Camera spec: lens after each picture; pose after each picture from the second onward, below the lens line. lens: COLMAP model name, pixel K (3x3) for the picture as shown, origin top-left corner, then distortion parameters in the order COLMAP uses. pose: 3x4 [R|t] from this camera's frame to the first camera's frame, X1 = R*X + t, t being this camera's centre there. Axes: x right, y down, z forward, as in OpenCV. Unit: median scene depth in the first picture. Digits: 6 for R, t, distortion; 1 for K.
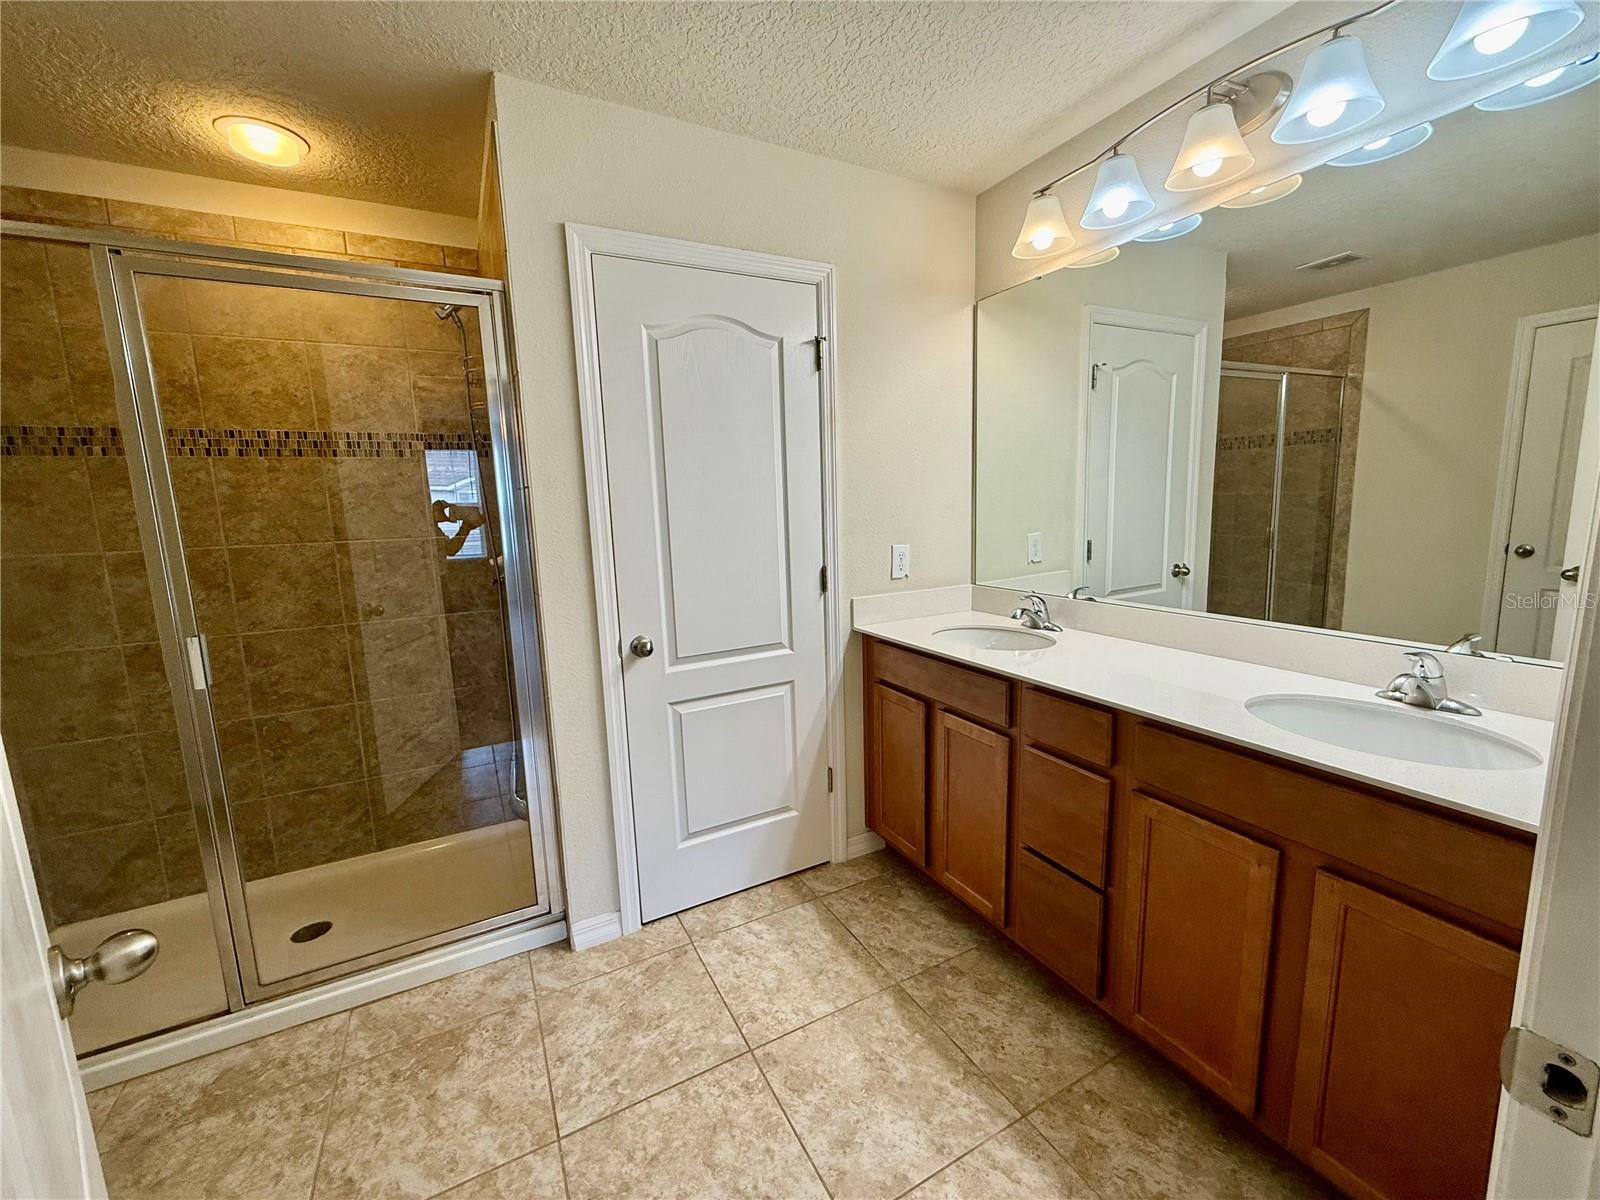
lens RADIAL K [[638.8, 0, 791.9], [0, 638.8, 597.2], [0, 0, 1]] dist [0.000298, -0.000180]
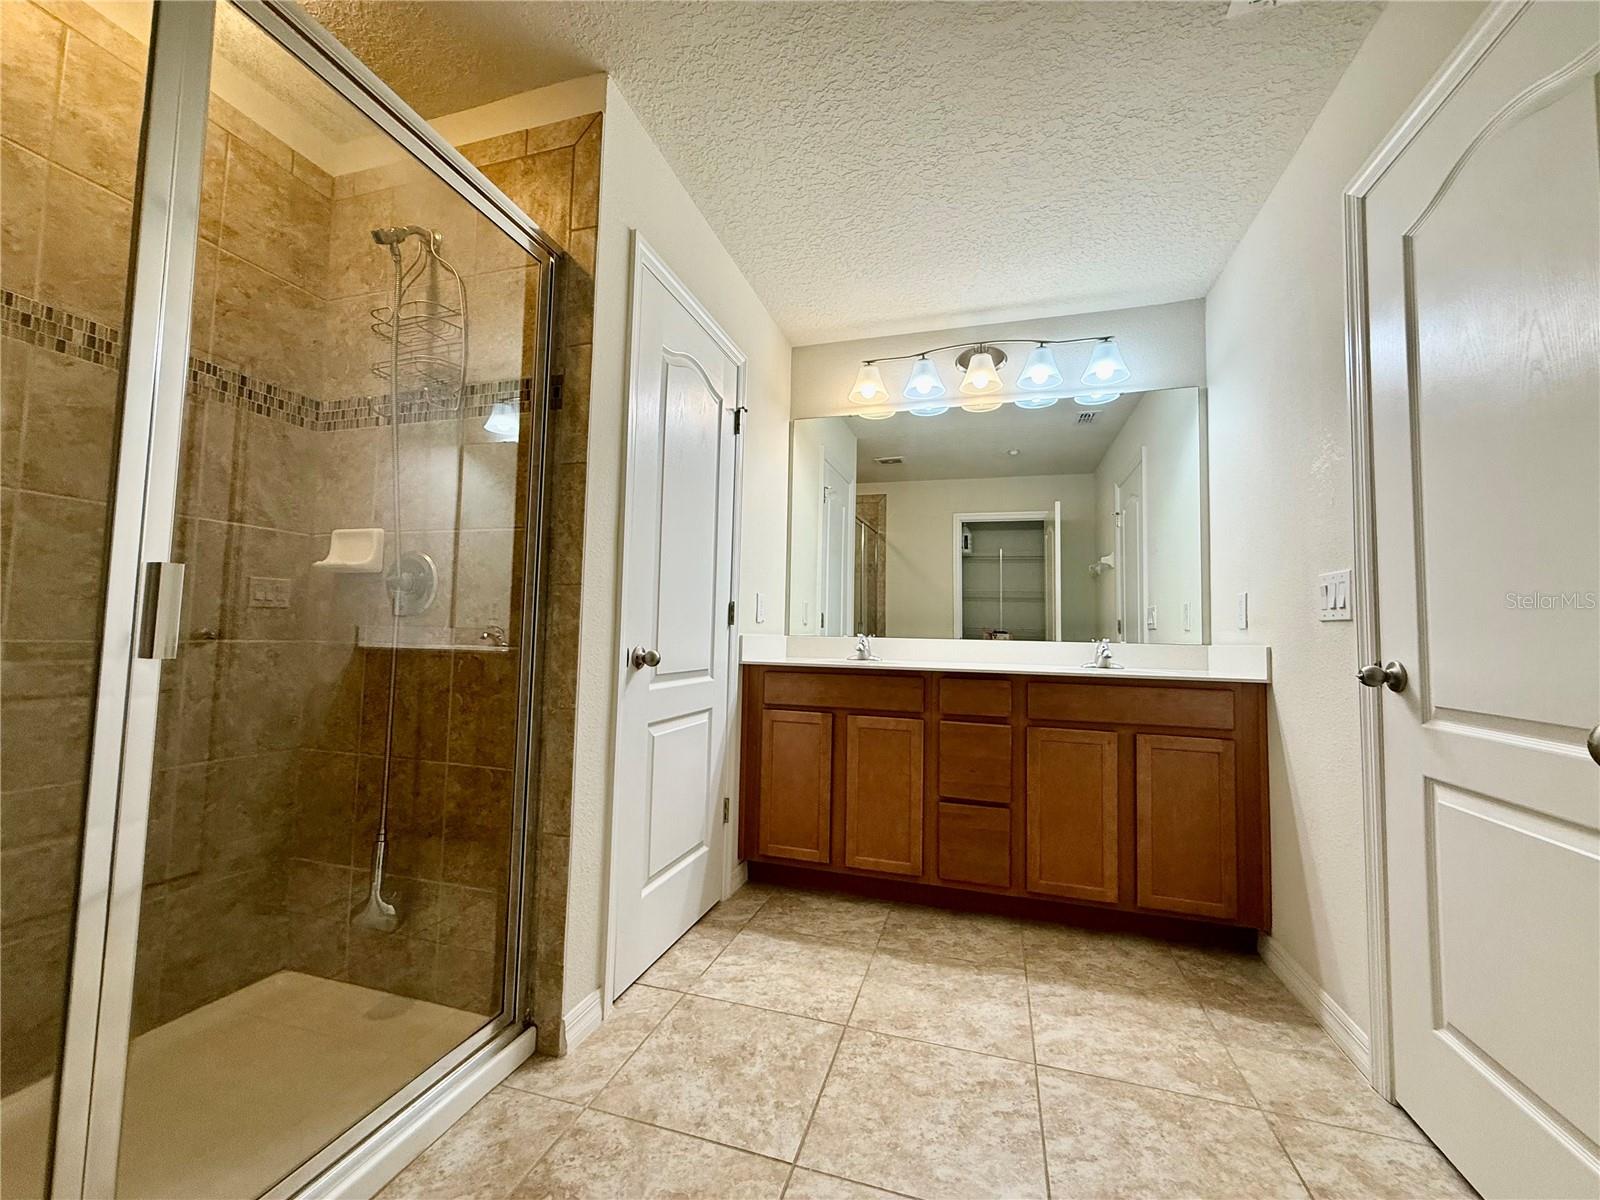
lens RADIAL K [[643.6, 0, 795.4], [0, 643.6, 593.0], [0, 0, 1]] dist [-0.000354, 0.000138]
pose [[0.702404, 0.094296, 0.705505, -0.767317], [0.059715, 0.979885, -0.190421, 0.181149], [-0.709269, 0.175881, 0.682644, 0.188393]]
